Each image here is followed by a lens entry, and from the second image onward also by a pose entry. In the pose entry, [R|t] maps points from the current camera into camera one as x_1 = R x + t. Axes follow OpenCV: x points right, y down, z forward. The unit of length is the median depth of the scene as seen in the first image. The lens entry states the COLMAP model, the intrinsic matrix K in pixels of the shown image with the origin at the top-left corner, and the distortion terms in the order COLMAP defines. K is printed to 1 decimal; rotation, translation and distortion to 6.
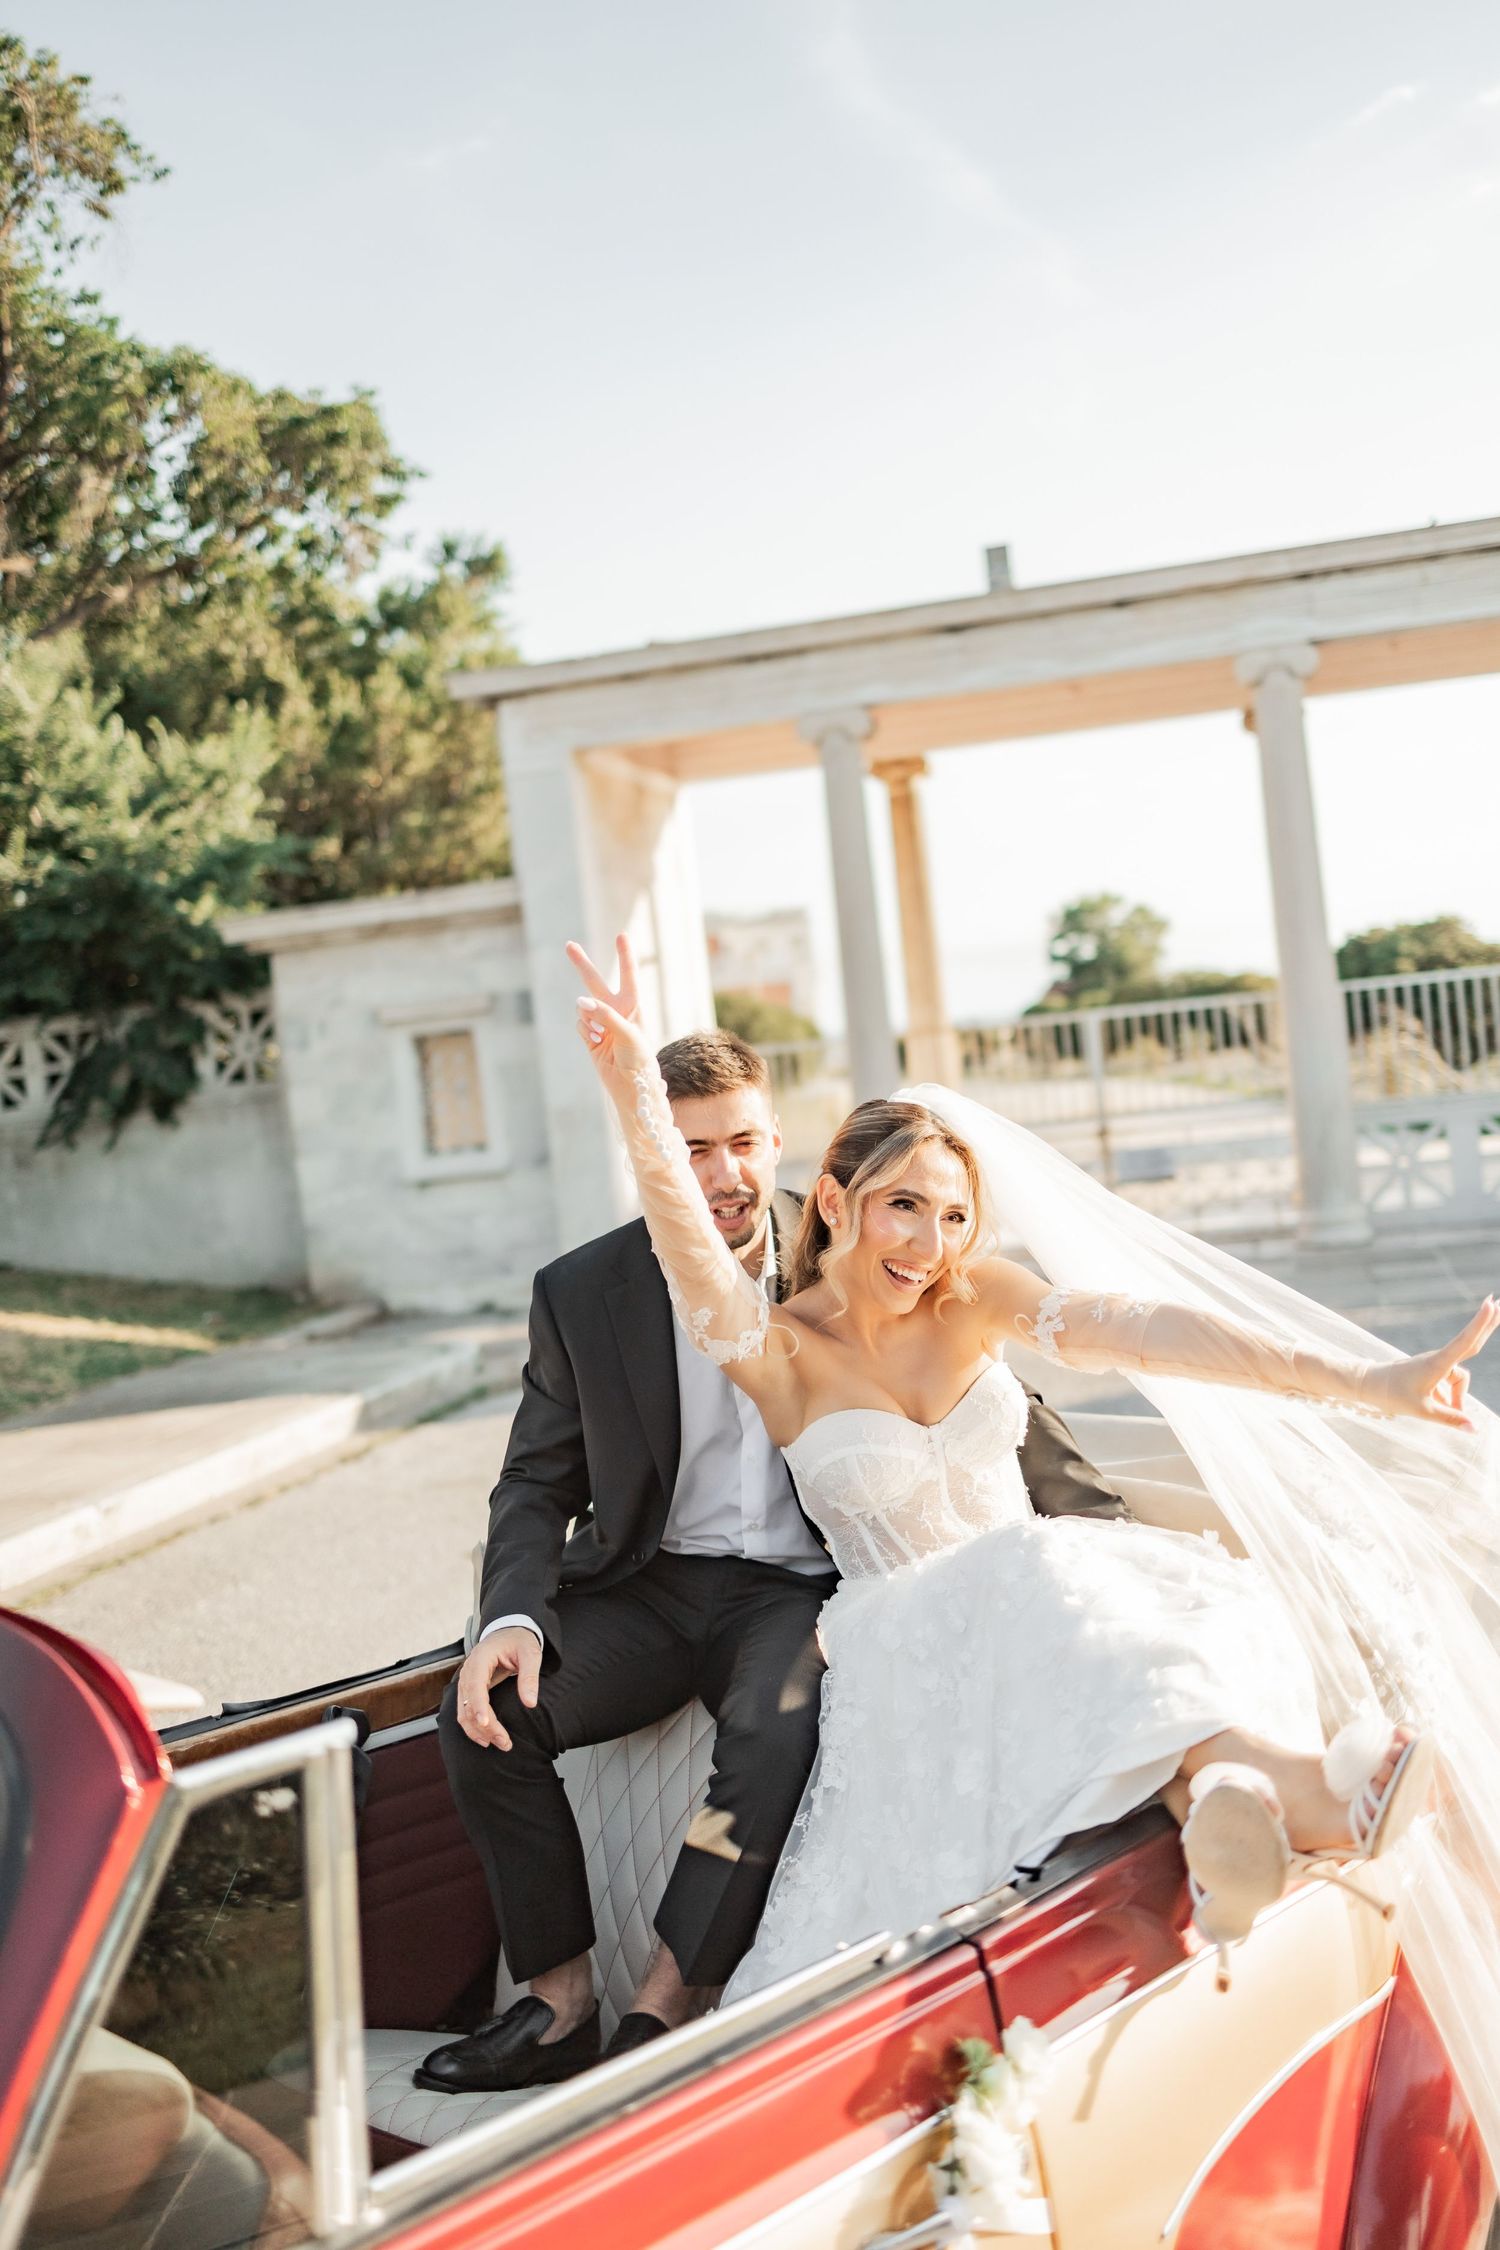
lens RADIAL K [[2254.5, 0, 739.8], [0, 2254.5, 1119.2], [0, 0, 1]] dist [0.018870, -0.001603]
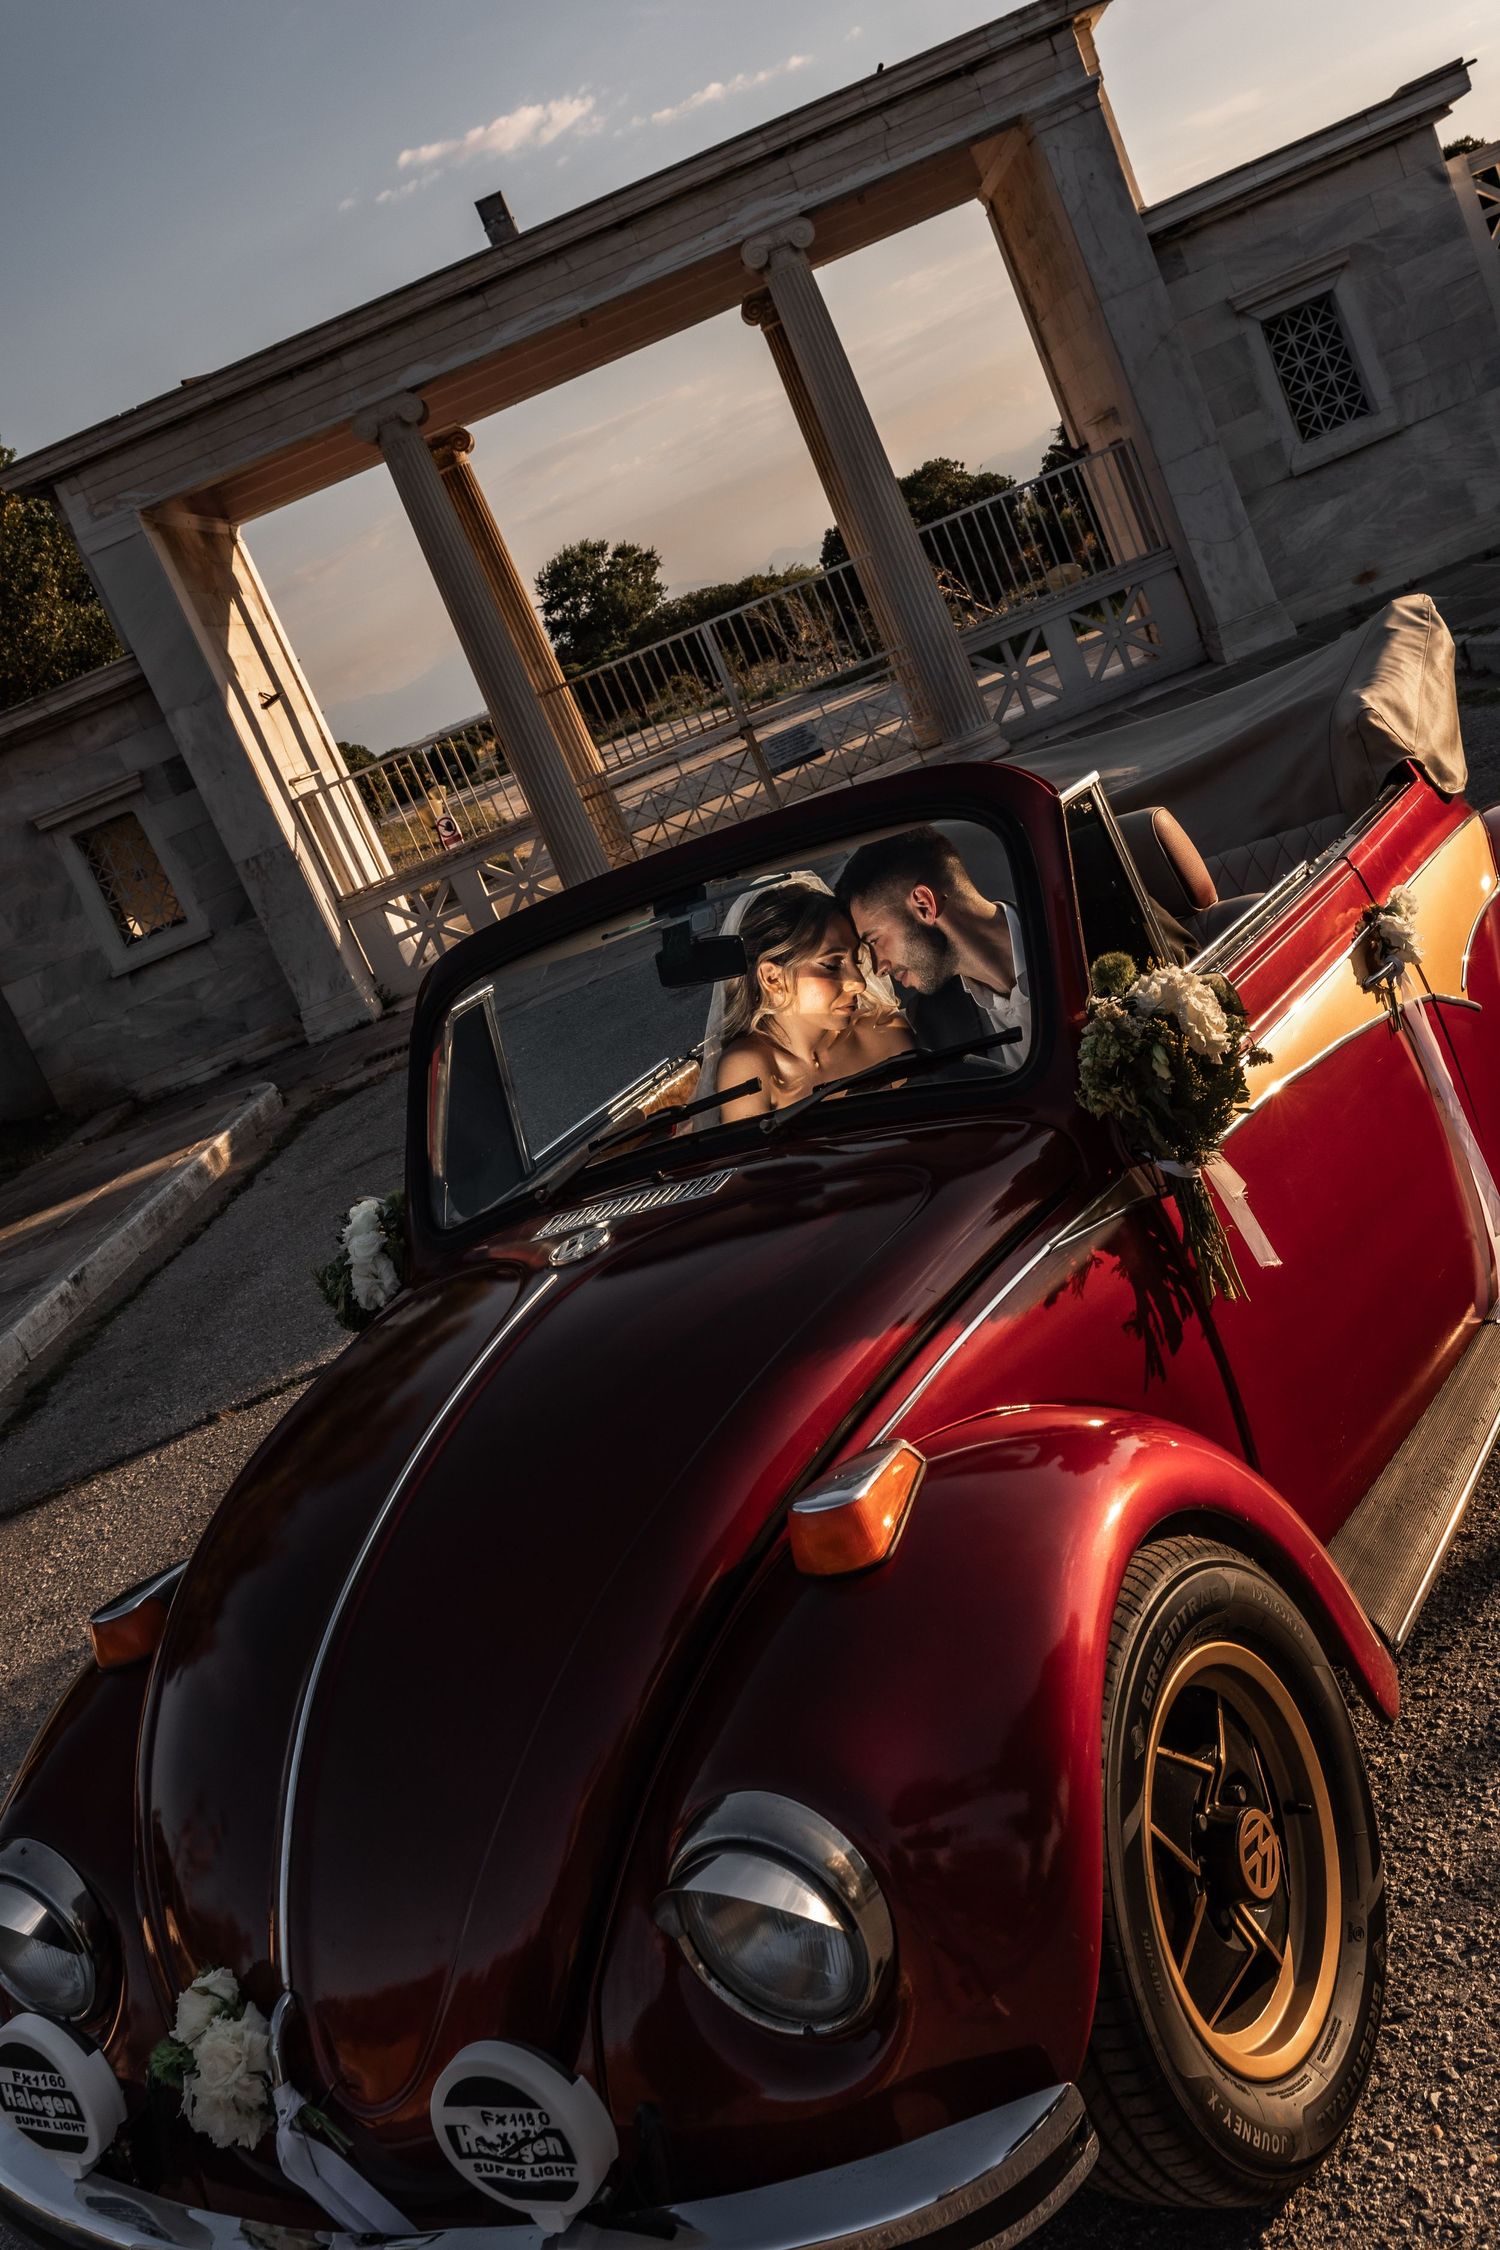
lens RADIAL K [[2300.3, 0, 733.3], [0, 2300.3, 1107.7], [0, 0, 1]] dist [0.034084, 0.004589]
pose [[0.936004, -0.314525, 0.158022, -0.069811], [0.292699, 0.944854, 0.146899, 0.012298], [-0.195511, -0.091245, 0.976448, -0.074847]]
